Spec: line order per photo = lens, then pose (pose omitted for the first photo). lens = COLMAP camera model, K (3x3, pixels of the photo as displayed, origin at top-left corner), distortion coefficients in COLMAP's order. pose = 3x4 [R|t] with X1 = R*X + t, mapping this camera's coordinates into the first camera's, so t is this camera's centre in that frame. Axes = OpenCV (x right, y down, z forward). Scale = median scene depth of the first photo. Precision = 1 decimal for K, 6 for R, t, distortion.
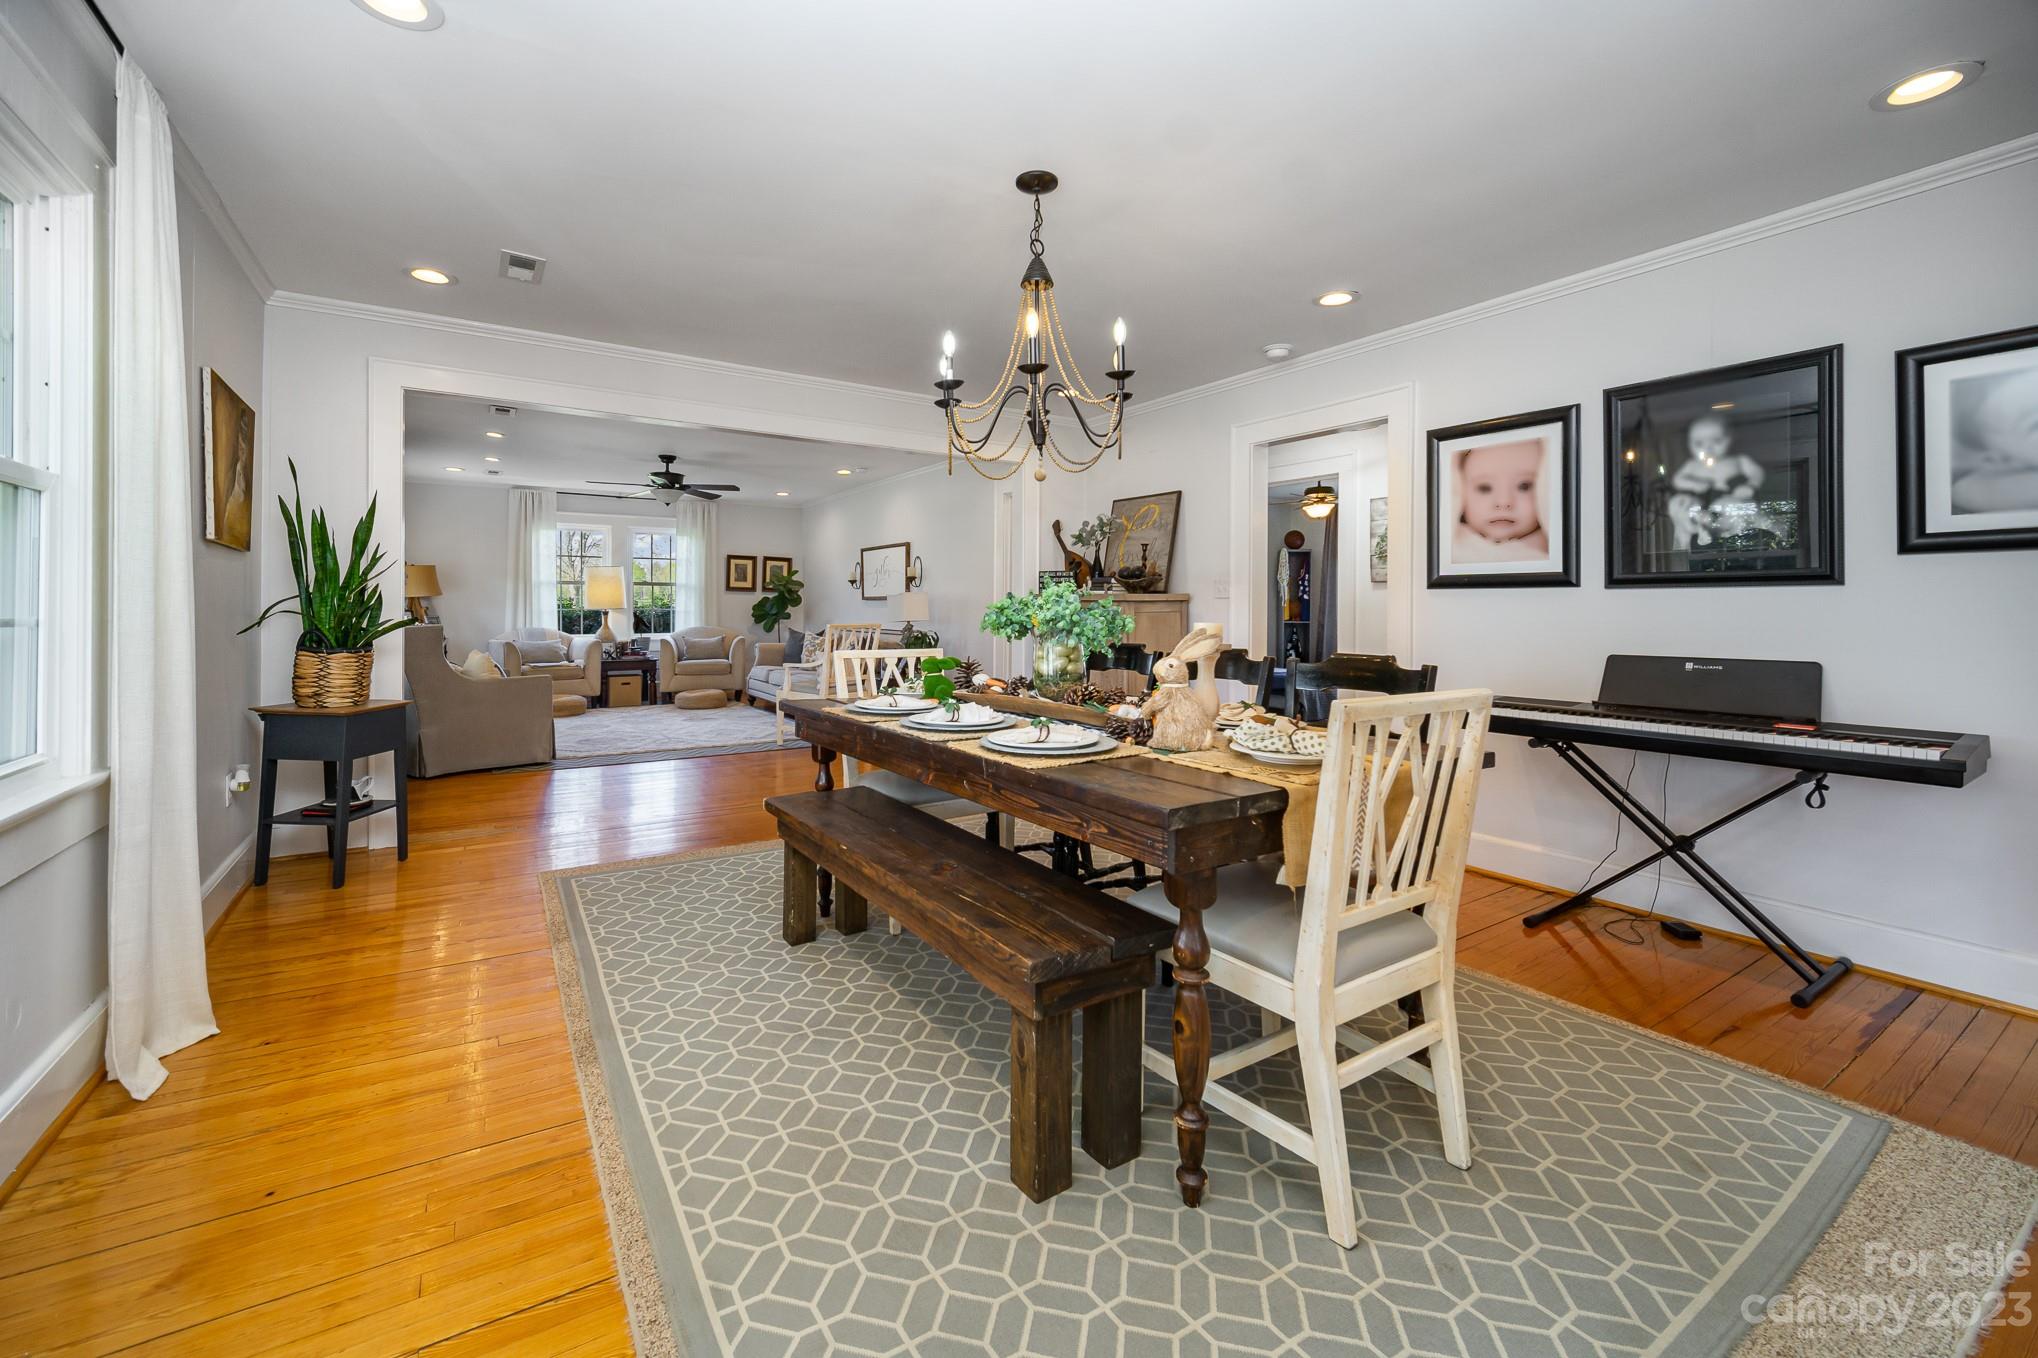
lens RADIAL K [[839.2, 0, 1013.3], [0, 839.2, 607.1], [0, 0, 1]] dist [0.000829, 0.000112]
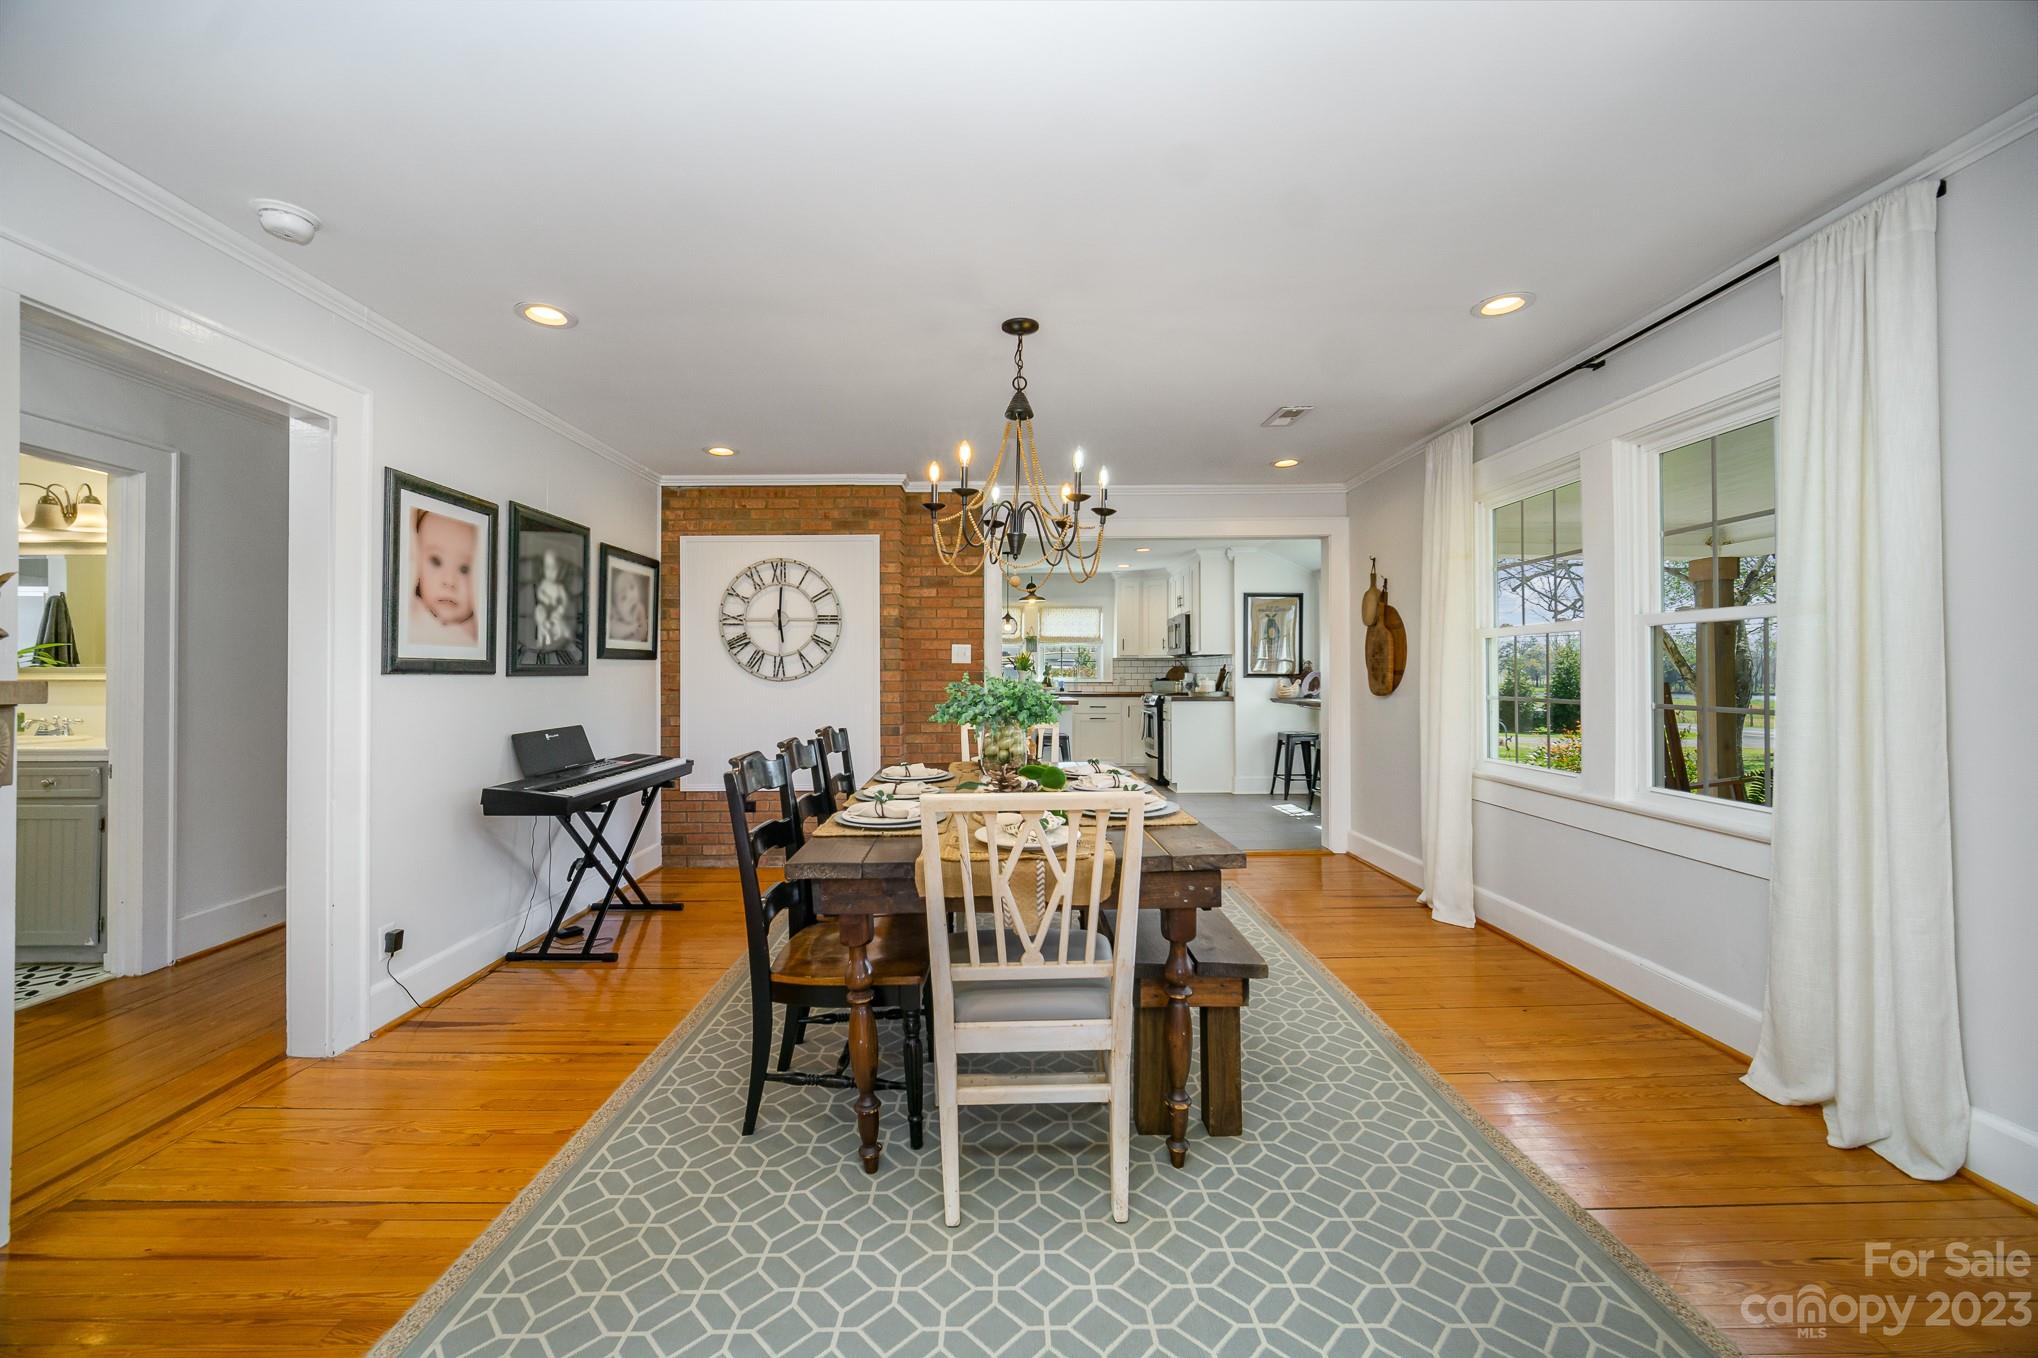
lens RADIAL K [[805.3, 0, 1007.3], [0, 805.3, 672.3], [0, 0, 1]] dist [-0.000037, -0.000072]
pose [[-0.843374, 0.008044, 0.537267, -0.426723], [0.007981, 0.999965, -0.002442, -0.019404], [-0.537268, 0.002228, -0.843409, 1.499932]]
